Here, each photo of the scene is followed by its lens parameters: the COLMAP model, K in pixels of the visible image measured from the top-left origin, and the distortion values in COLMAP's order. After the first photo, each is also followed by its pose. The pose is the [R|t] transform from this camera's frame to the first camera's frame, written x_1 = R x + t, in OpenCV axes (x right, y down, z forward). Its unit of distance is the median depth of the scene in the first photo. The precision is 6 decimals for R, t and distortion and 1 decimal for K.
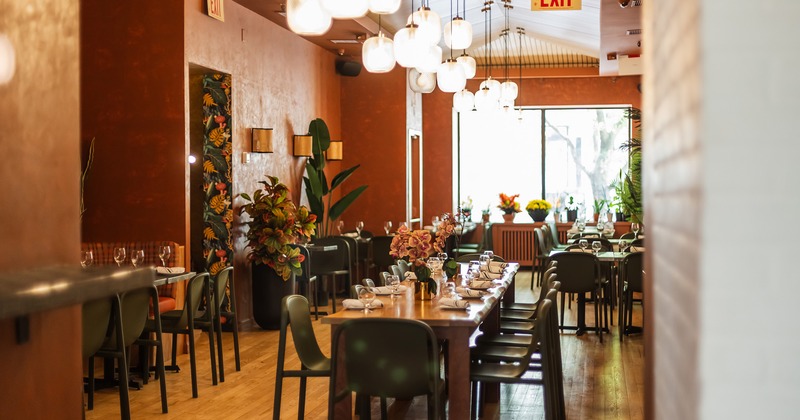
lens RADIAL K [[1129.3, 0, 400.0], [0, 1129.3, 210.0], [0, 0, 1]] dist [0.001491, 0.039365]
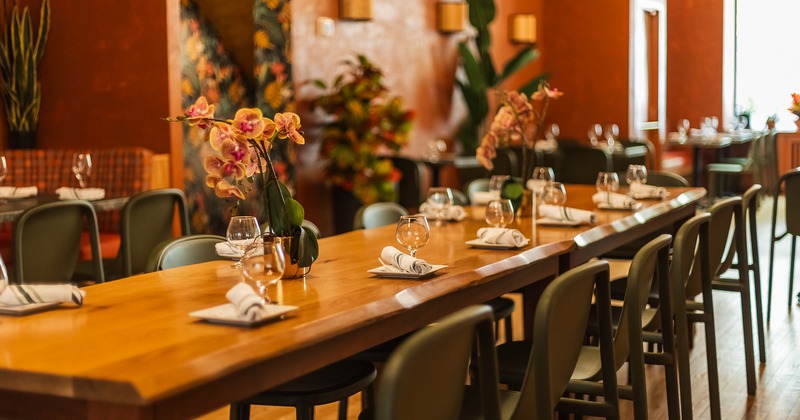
lens RADIAL K [[1129.3, 0, 400.0], [0, 1129.3, 210.0], [0, 0, 1]] dist [0.001491, 0.039365]
pose [[0.957487, 0.019116, -0.287841, 0.107313], [0.002453, 0.997226, 0.074389, 0.013288], [0.288464, -0.071932, 0.954785, 0.369356]]
